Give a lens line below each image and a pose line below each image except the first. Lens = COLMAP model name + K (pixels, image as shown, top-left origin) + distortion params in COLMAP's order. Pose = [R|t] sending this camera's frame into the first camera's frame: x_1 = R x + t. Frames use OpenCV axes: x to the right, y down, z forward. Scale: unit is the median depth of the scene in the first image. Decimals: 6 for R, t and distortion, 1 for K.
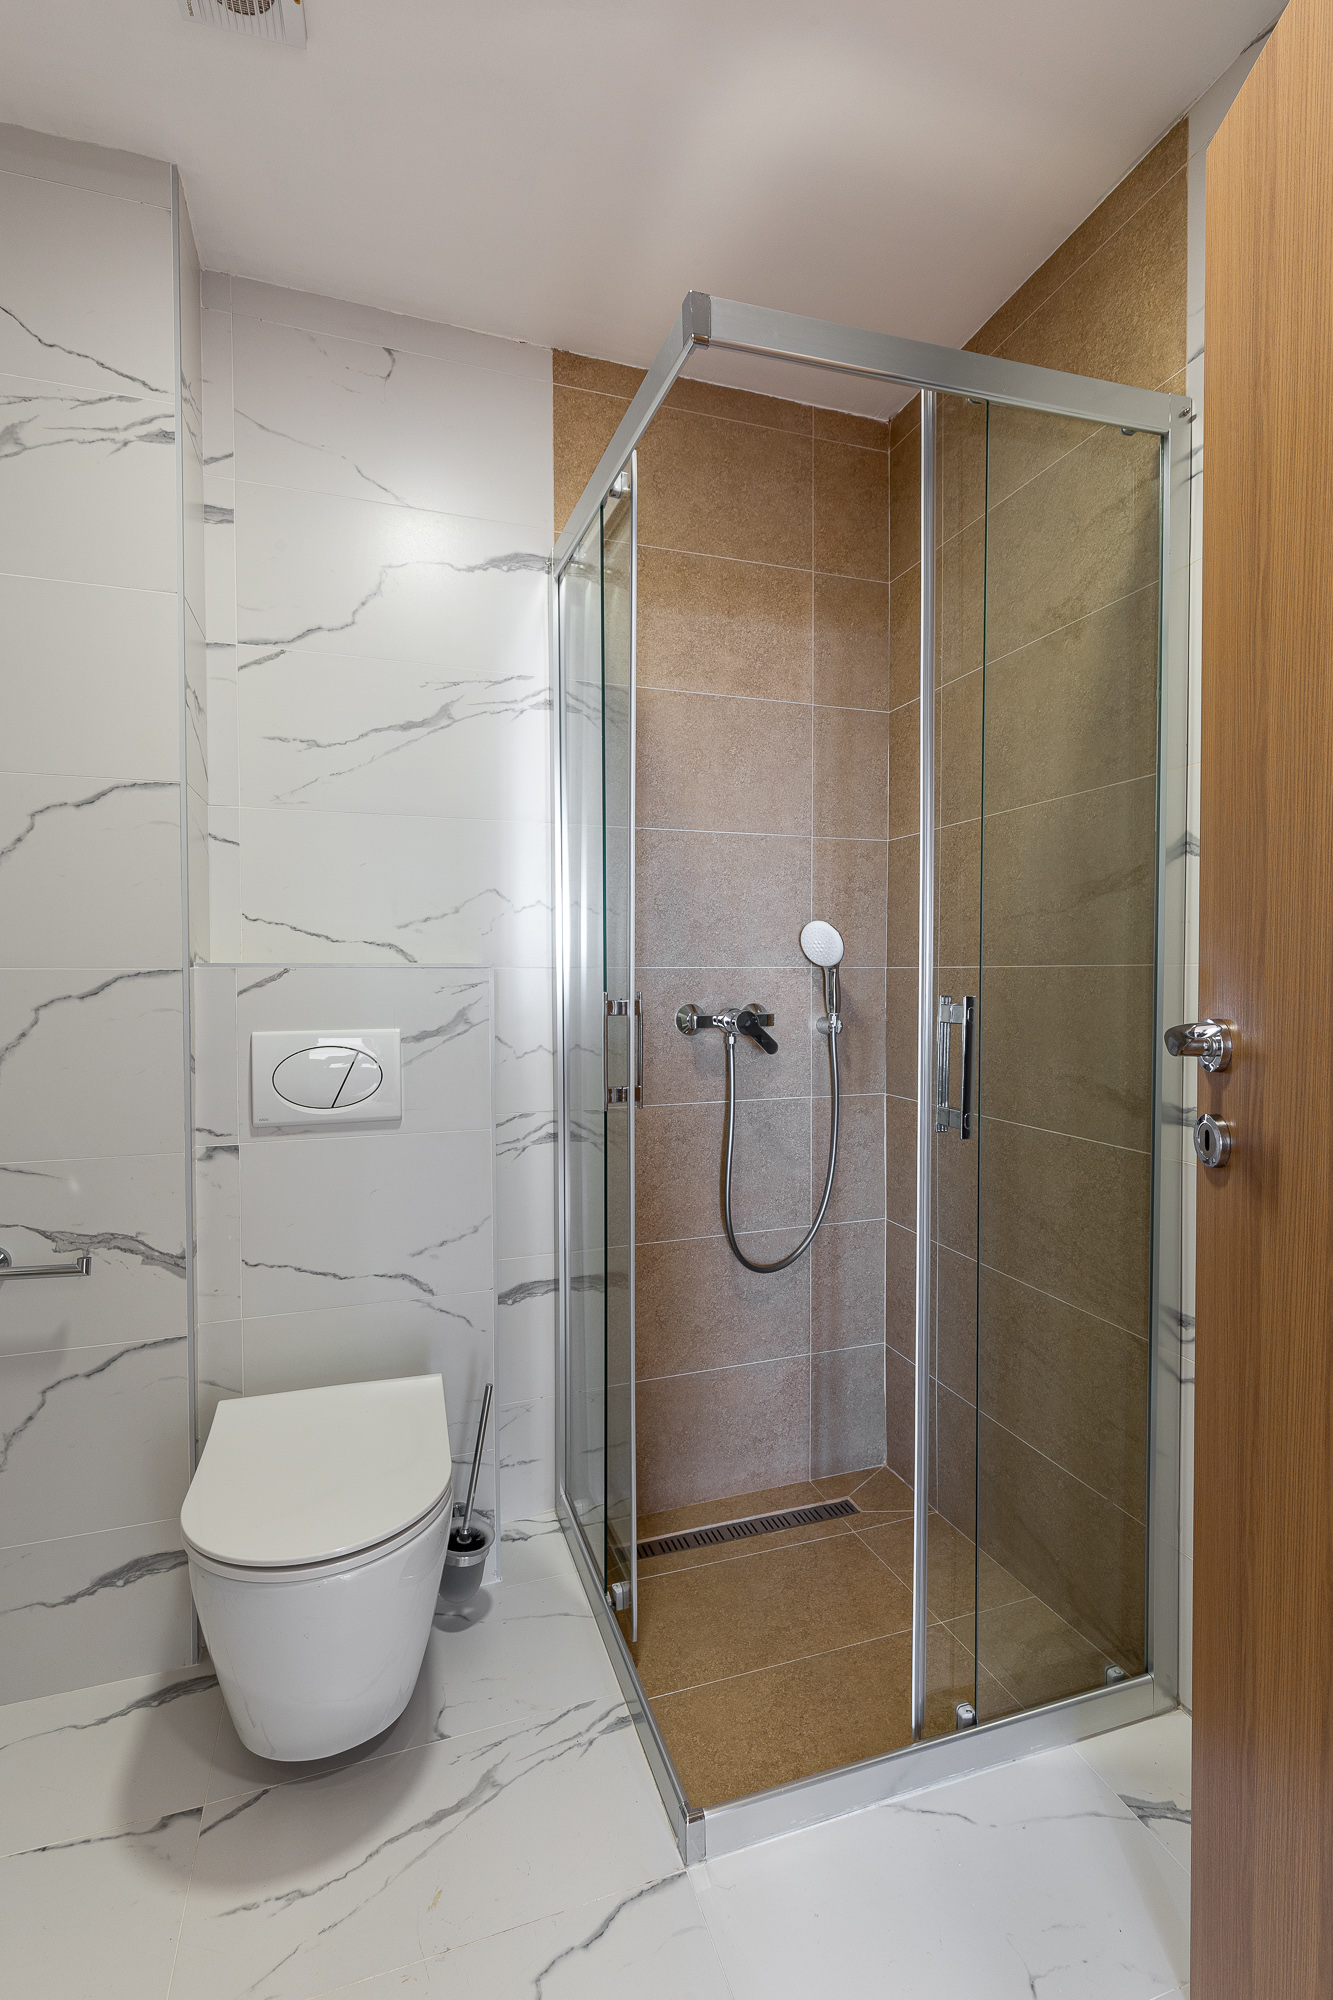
lens RADIAL K [[906.4, 0, 660.9], [0, 906.4, 990.2], [0, 0, 1]] dist [0.007025, -0.001182]
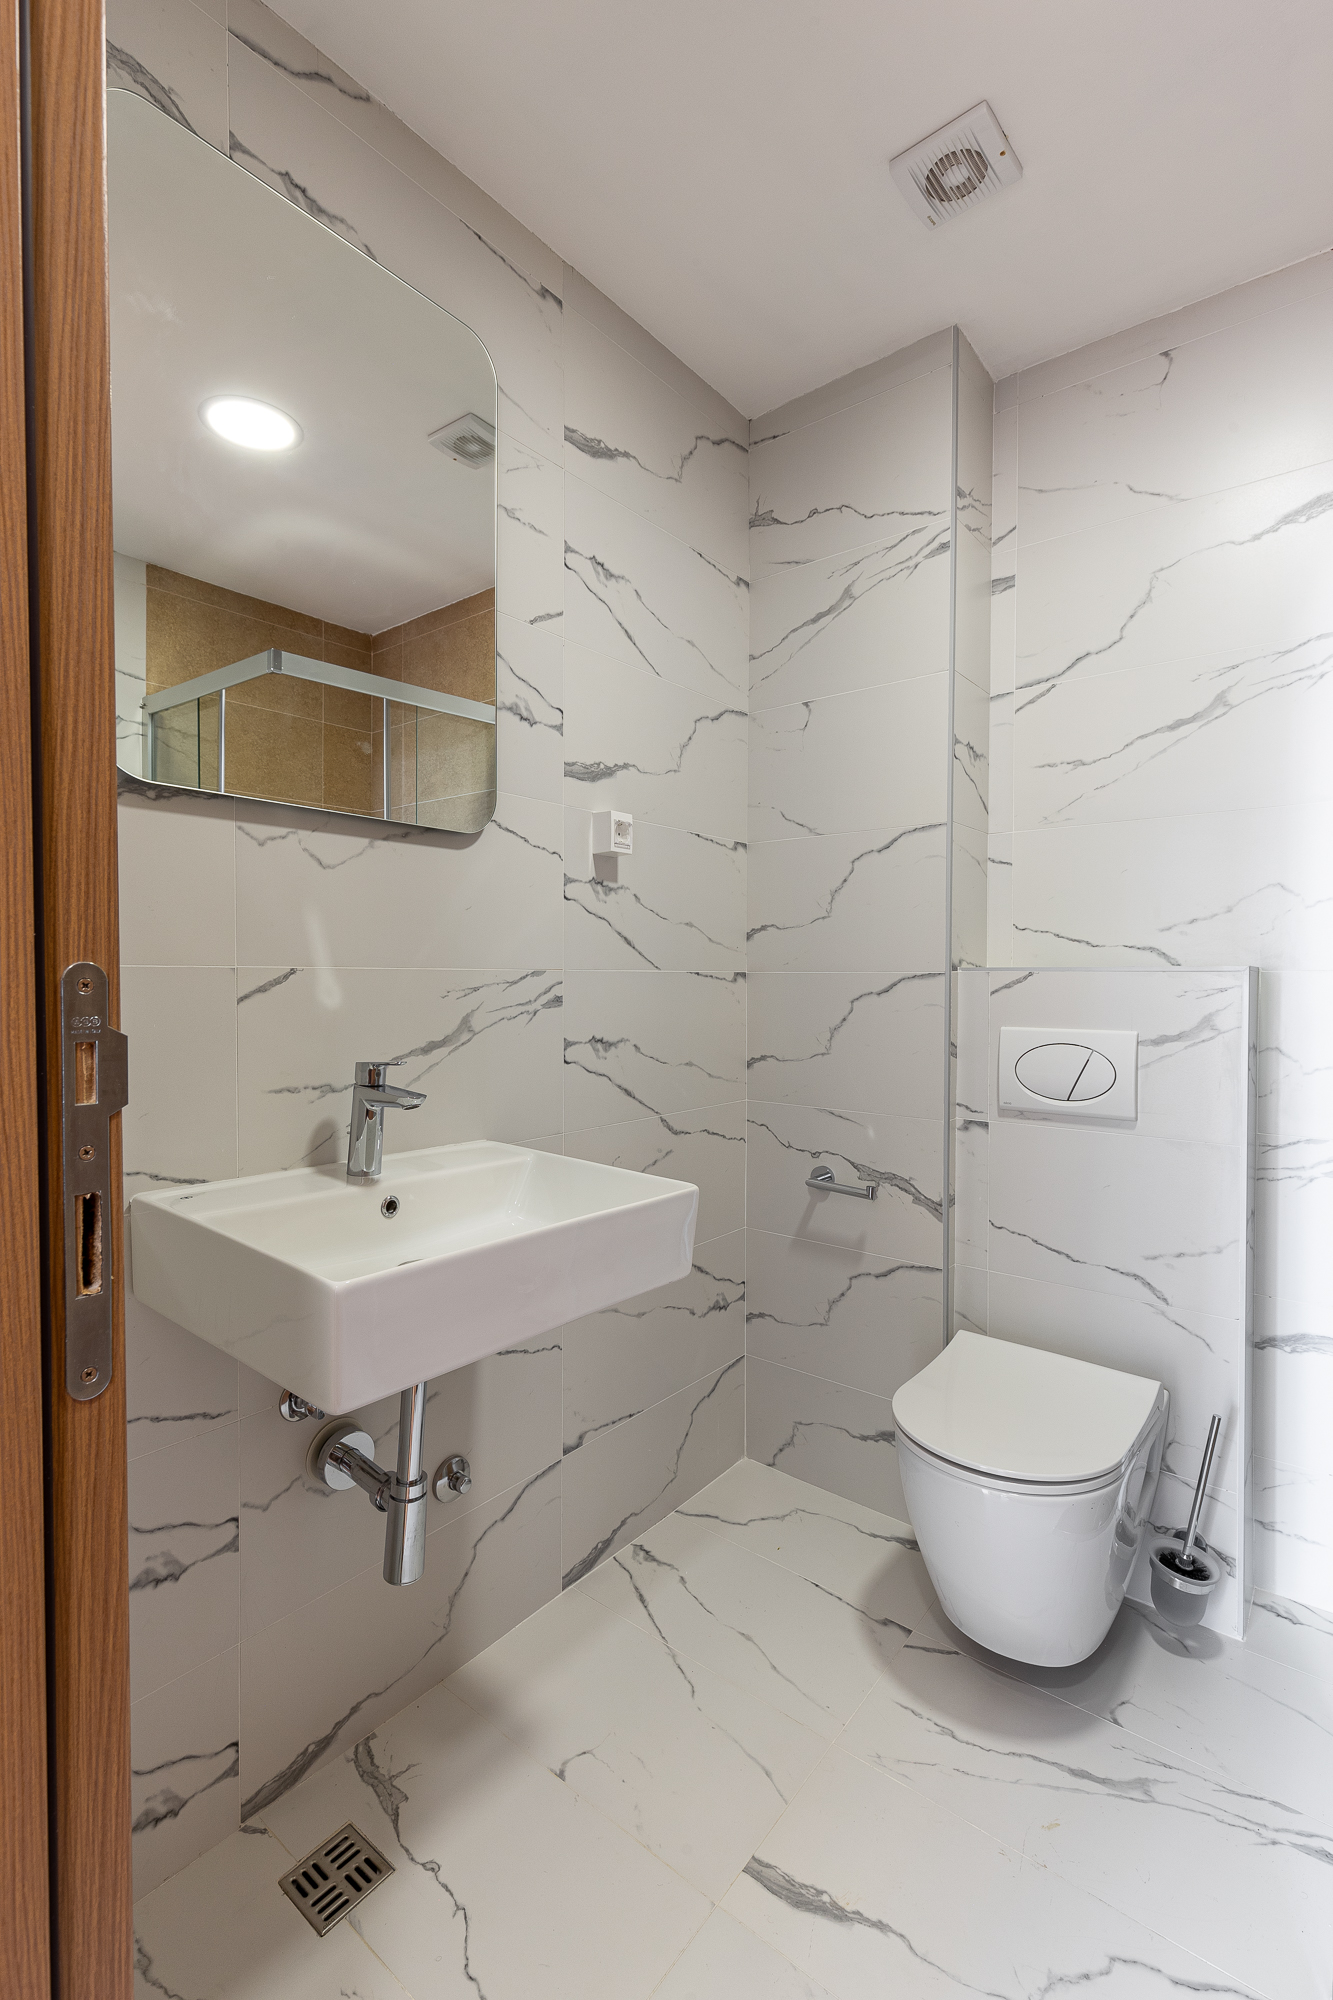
lens RADIAL K [[906.4, 0, 663.8], [0, 906.4, 986.7], [0, 0, 1]] dist [0.007025, -0.001182]
pose [[0.549548, 0.013889, -0.835347, 0.257413], [-0.019352, 0.999805, 0.003893, -0.001066], [0.835238, 0.014026, 0.549709, -0.000254]]
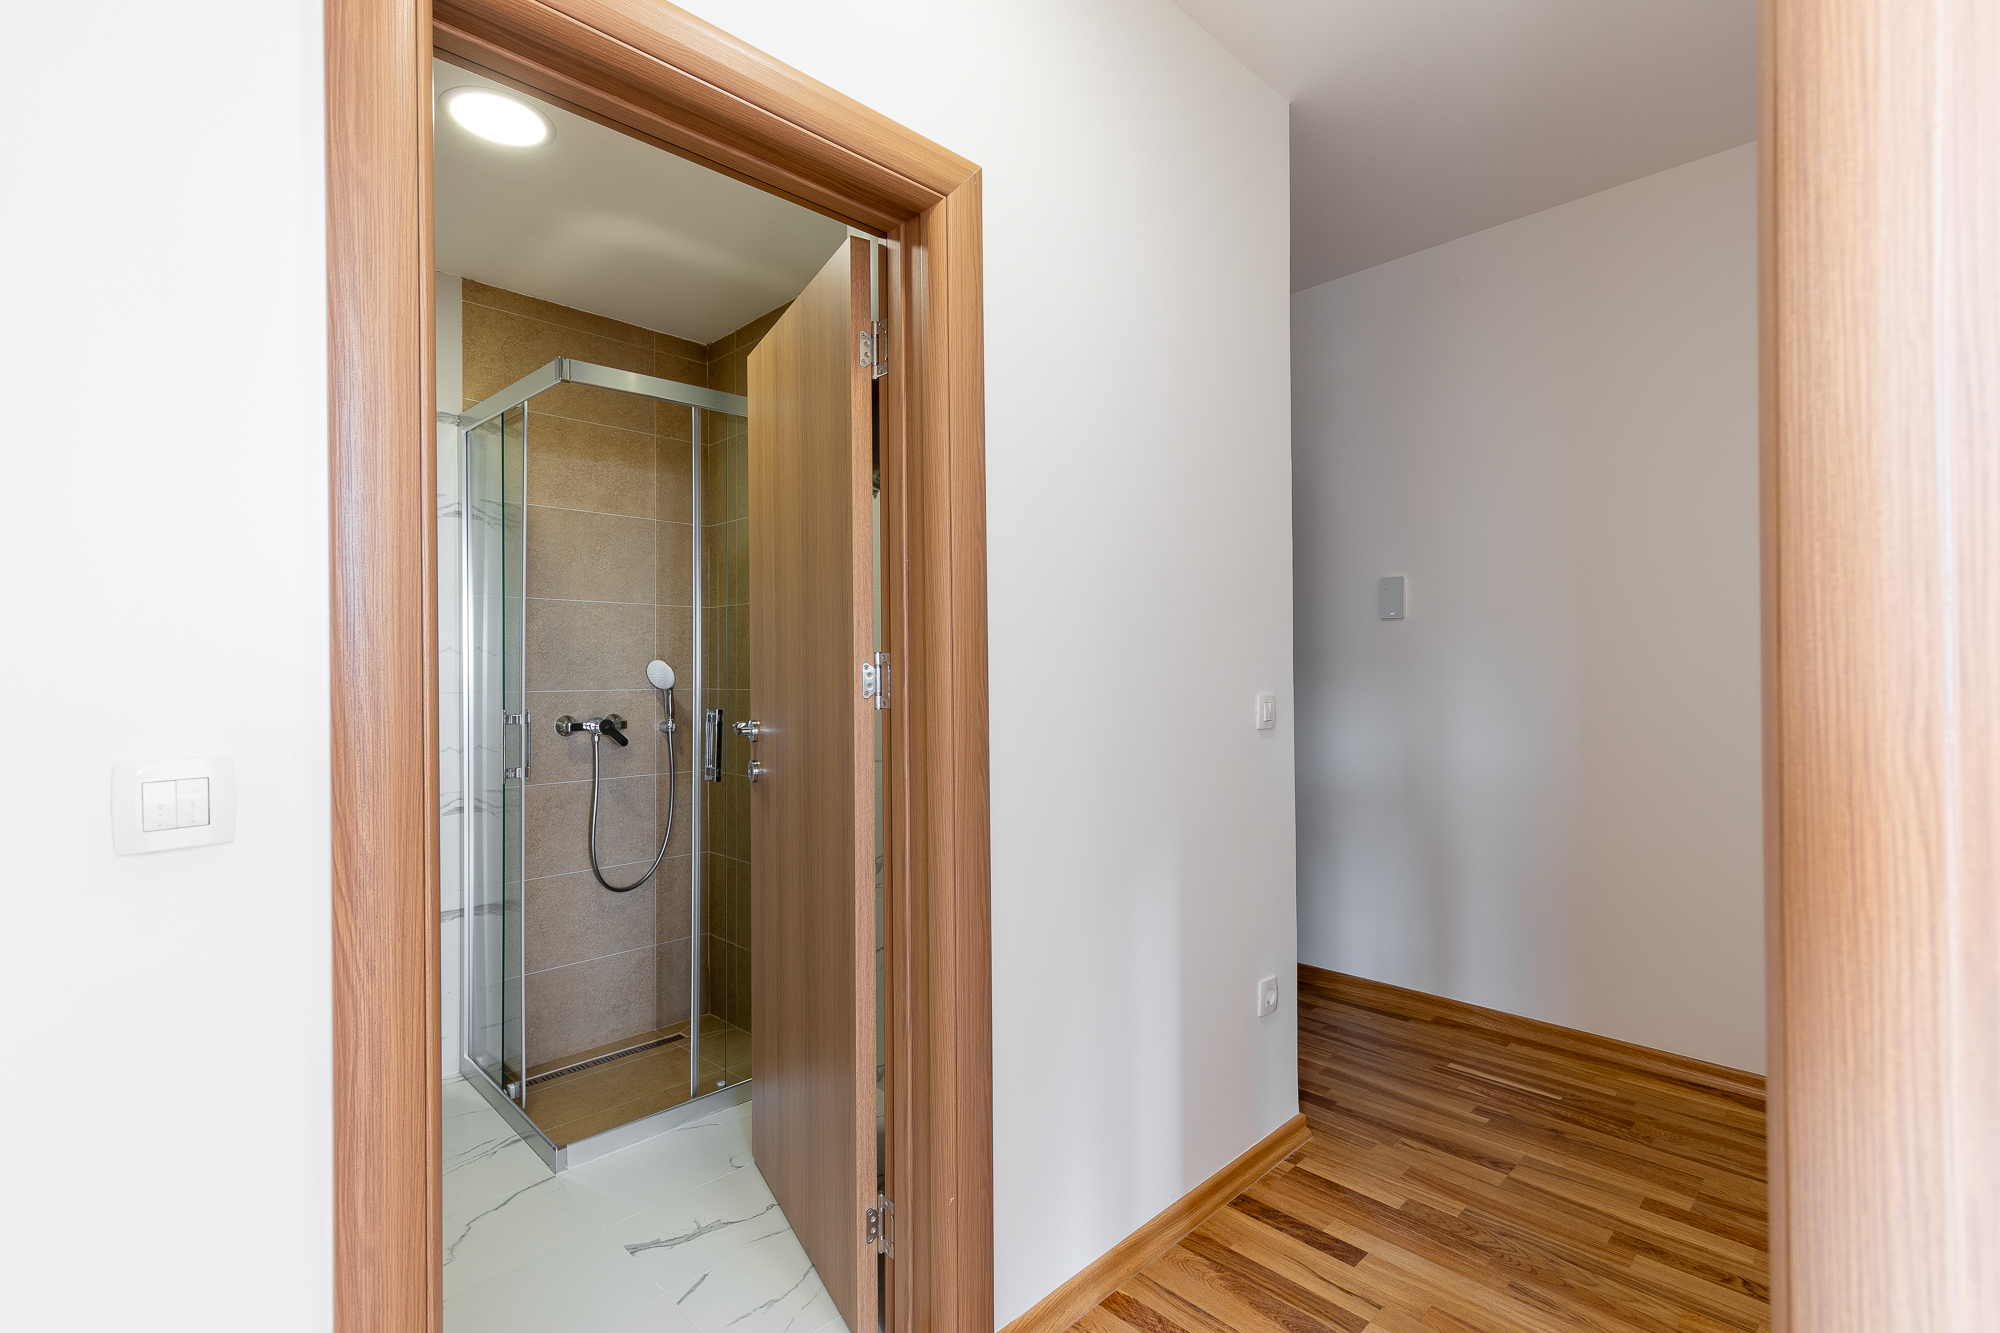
lens RADIAL K [[906.4, 0, 1009.1], [0, 906.4, 669.9], [0, 0, 1]] dist [0.007025, -0.001182]
pose [[0.892497, 0.001249, 0.451051, 0.009585], [0.009326, 0.999731, -0.021221, -0.024079], [-0.450957, 0.023146, 0.892246, -0.754750]]
